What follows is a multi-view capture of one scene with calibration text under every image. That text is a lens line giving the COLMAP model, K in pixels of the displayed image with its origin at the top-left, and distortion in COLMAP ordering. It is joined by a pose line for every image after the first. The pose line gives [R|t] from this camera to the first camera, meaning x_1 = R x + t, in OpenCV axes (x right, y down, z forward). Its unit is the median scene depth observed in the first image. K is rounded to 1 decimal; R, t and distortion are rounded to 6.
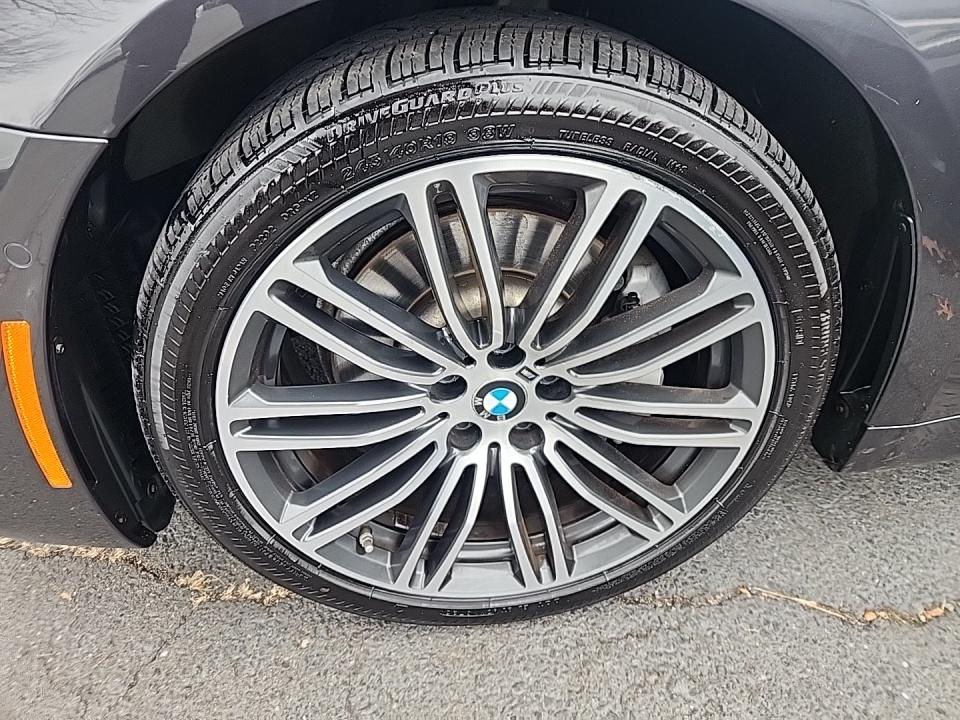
lens RADIAL K [[631.6, 0, 471.5], [0, 631.6, 355.8], [0, 0, 1]] dist [0.039526, -0.039615]
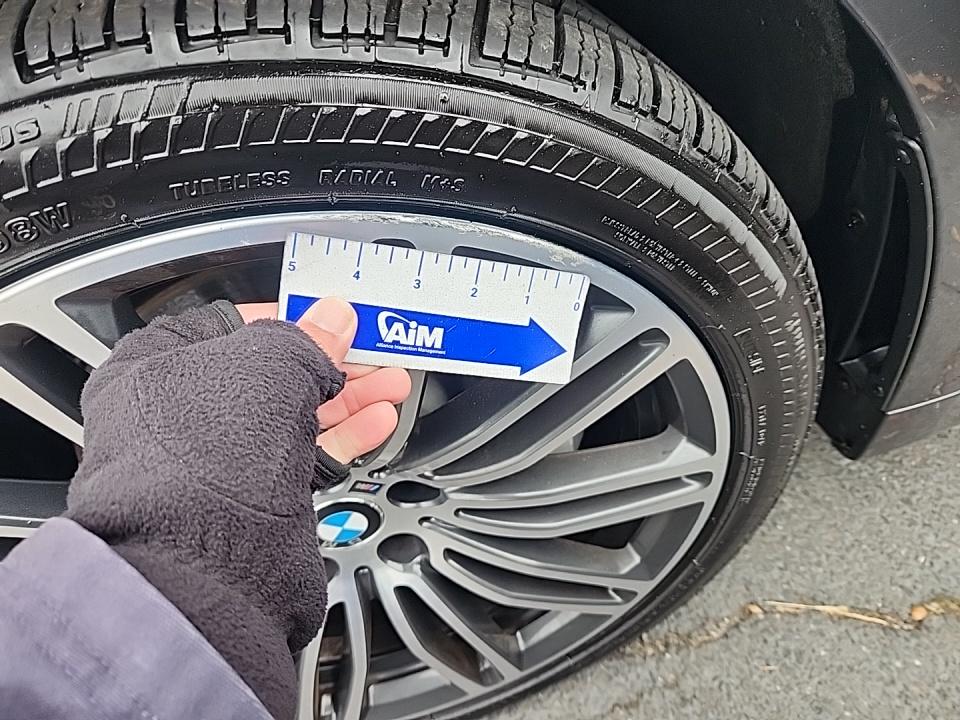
lens RADIAL K [[631.6, 0, 470.6], [0, 631.6, 361.3], [0, 0, 1]] dist [0.039526, -0.039615]
pose [[0.971132, -0.233508, -0.048759, 0.208478], [0.238497, 0.954493, 0.179057, -0.153964], [0.004729, -0.185517, 0.982630, 0.297432]]
